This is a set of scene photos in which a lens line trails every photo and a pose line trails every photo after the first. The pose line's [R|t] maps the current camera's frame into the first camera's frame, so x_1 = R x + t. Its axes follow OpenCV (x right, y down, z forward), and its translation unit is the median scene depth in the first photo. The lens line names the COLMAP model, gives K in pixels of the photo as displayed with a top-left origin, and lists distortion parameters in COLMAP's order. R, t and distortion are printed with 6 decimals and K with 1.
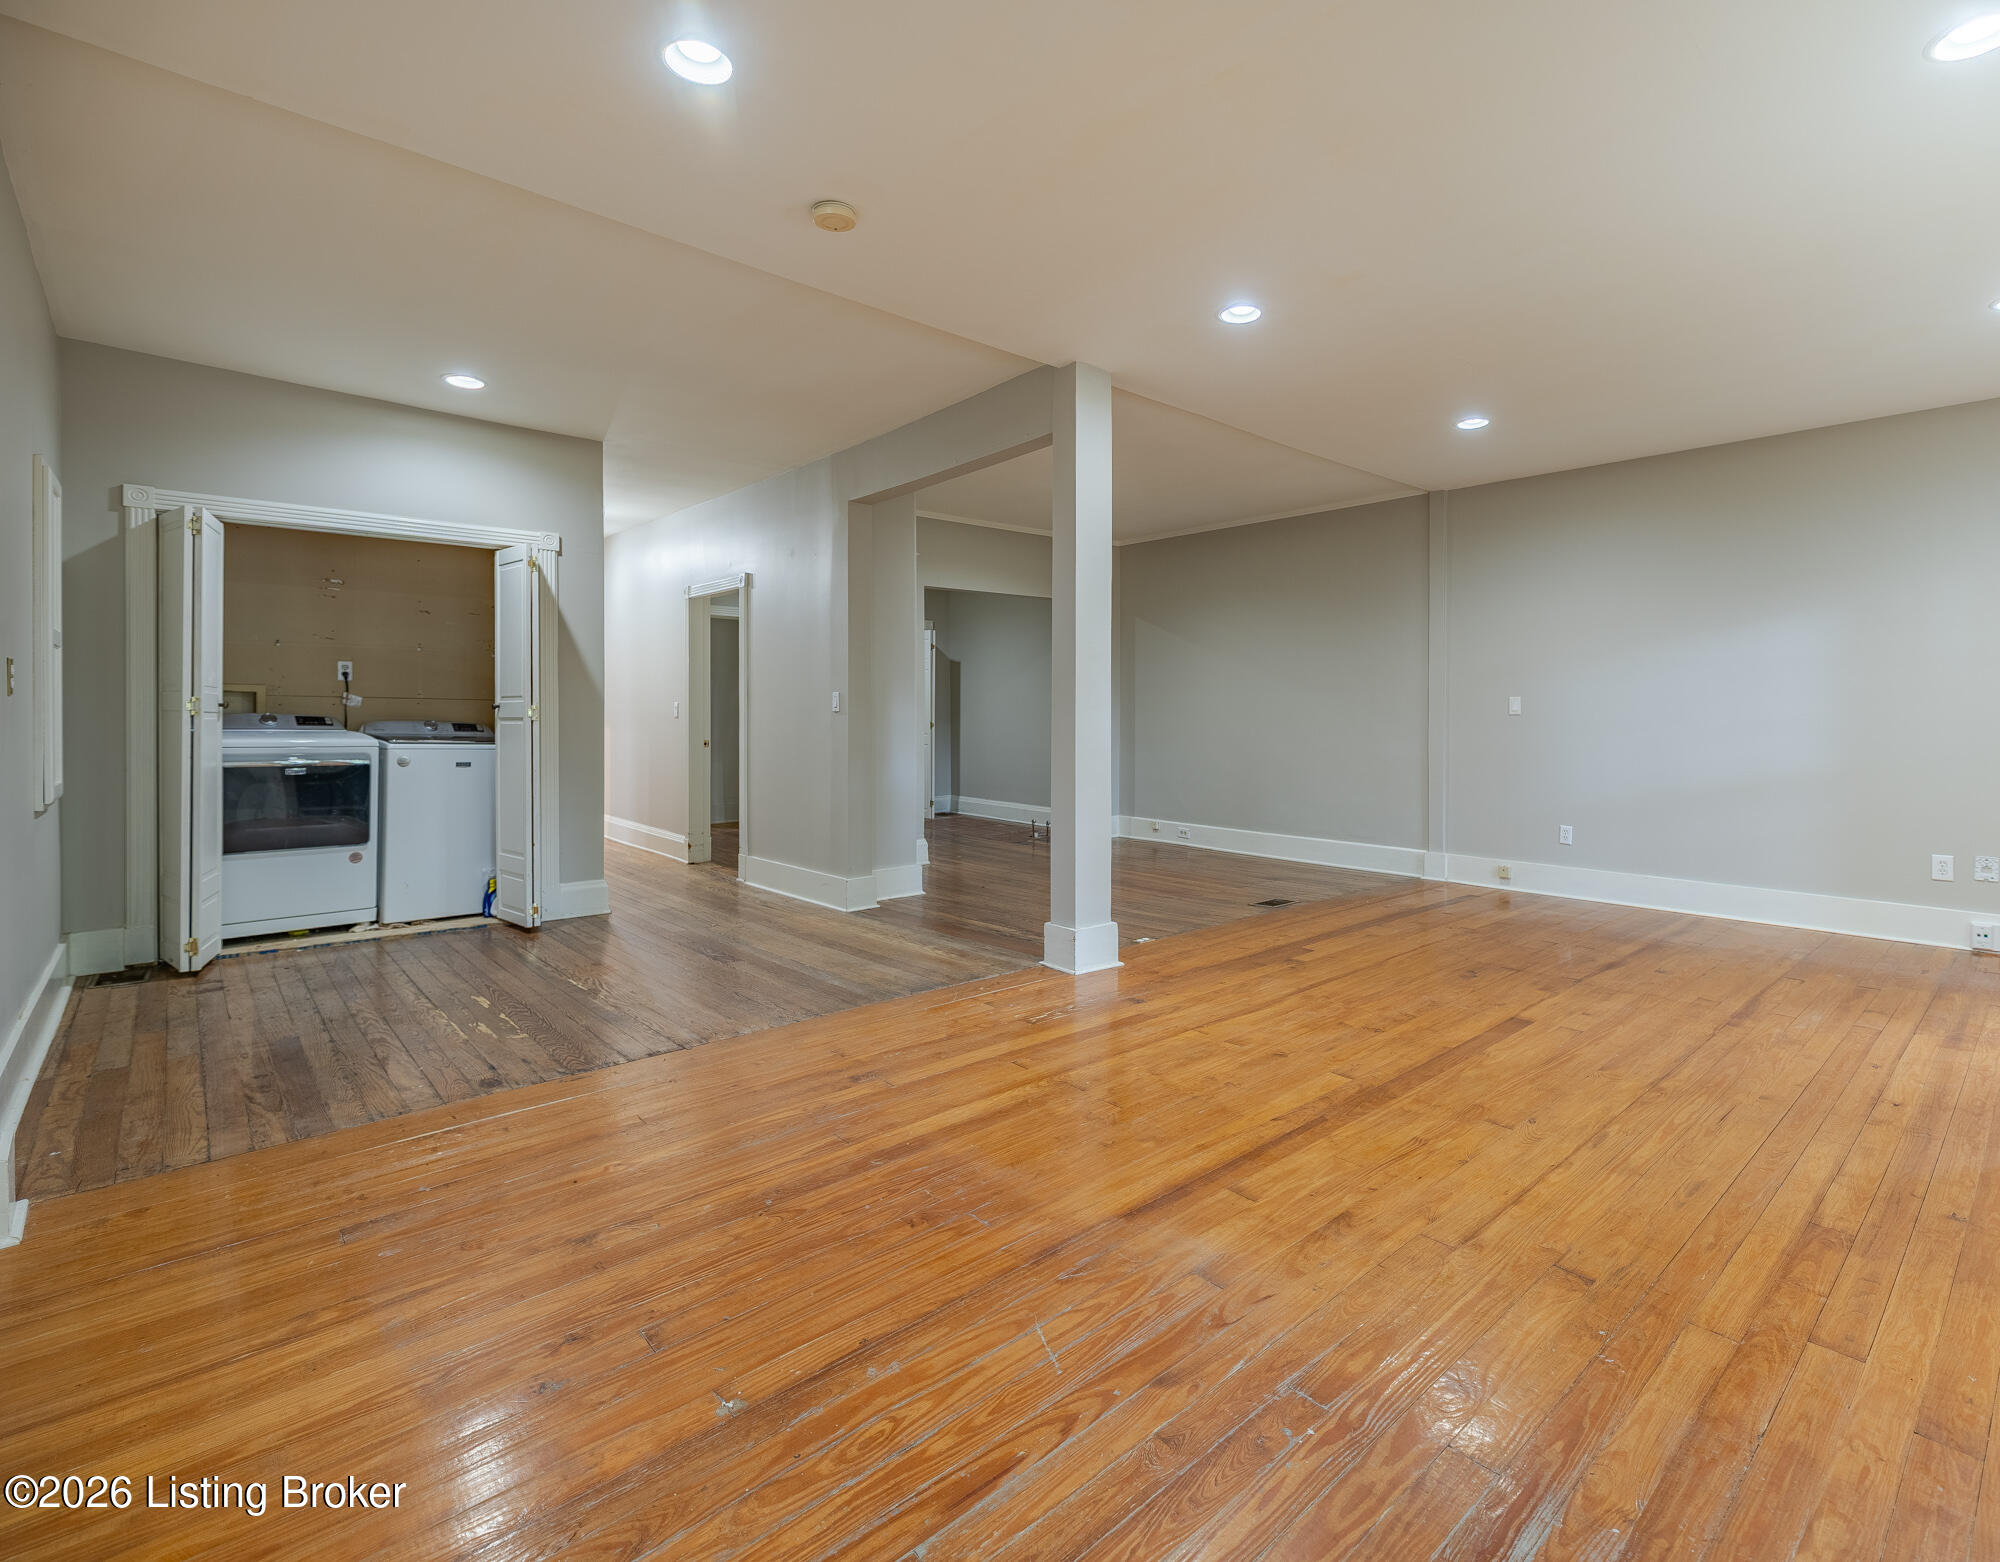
lens RADIAL K [[950.6, 0, 1056.9], [0, 950.6, 719.5], [0, 0, 1]] dist [-0.003141, -0.000610]
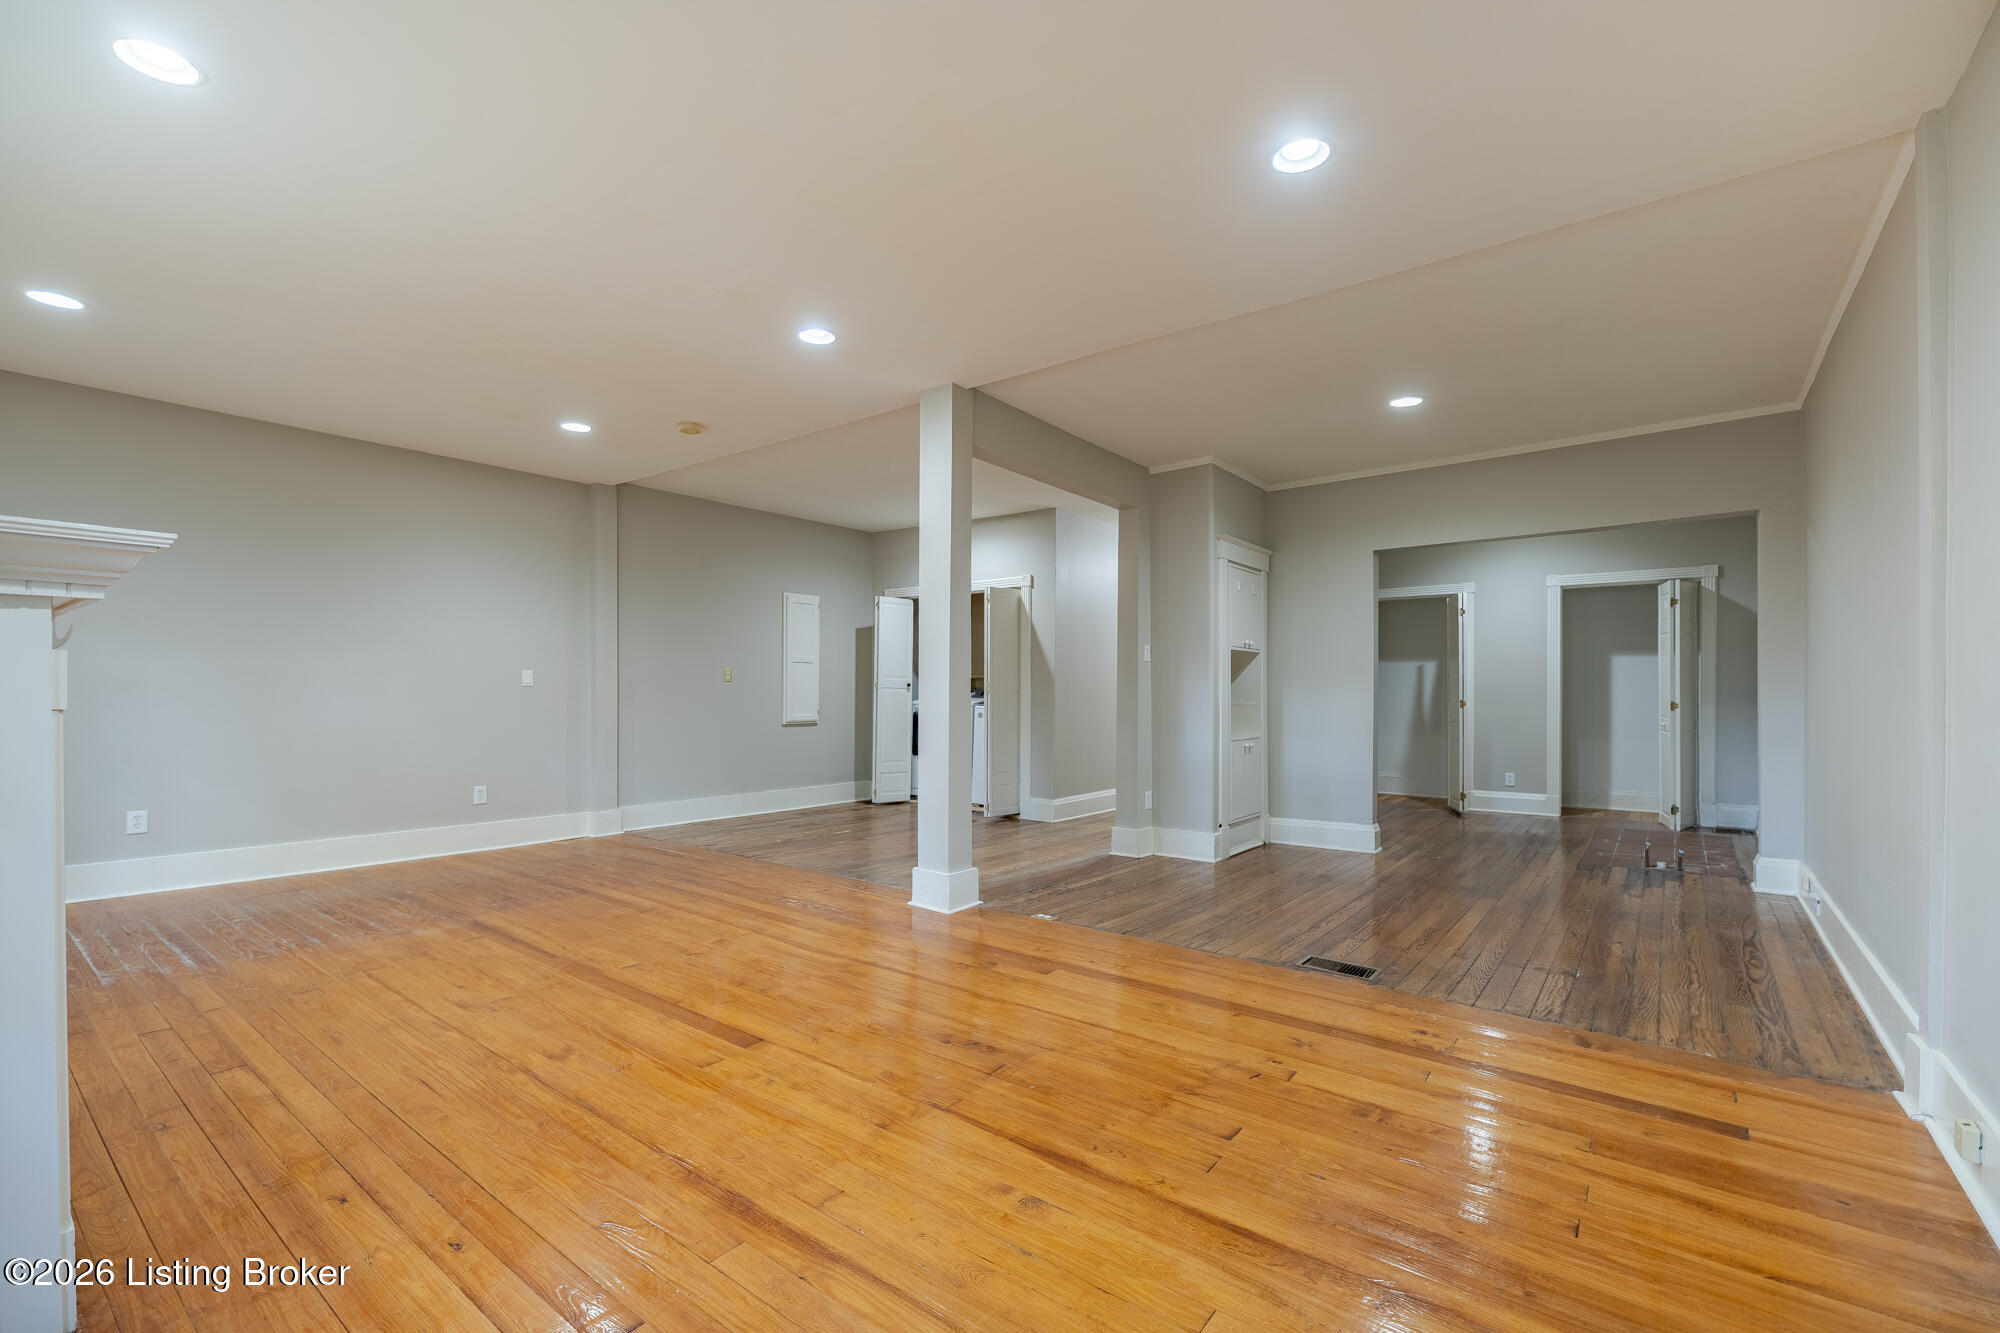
lens RADIAL K [[830.9, 0, 990.3], [0, 830.9, 681.6], [0, 0, 1]] dist [-0.003684, -0.001550]
pose [[0.186519, -0.011204, -0.982387, 1.594235], [-0.009242, 0.999871, -0.013158, 0.002397], [0.982408, 0.011533, 0.186392, 1.348365]]
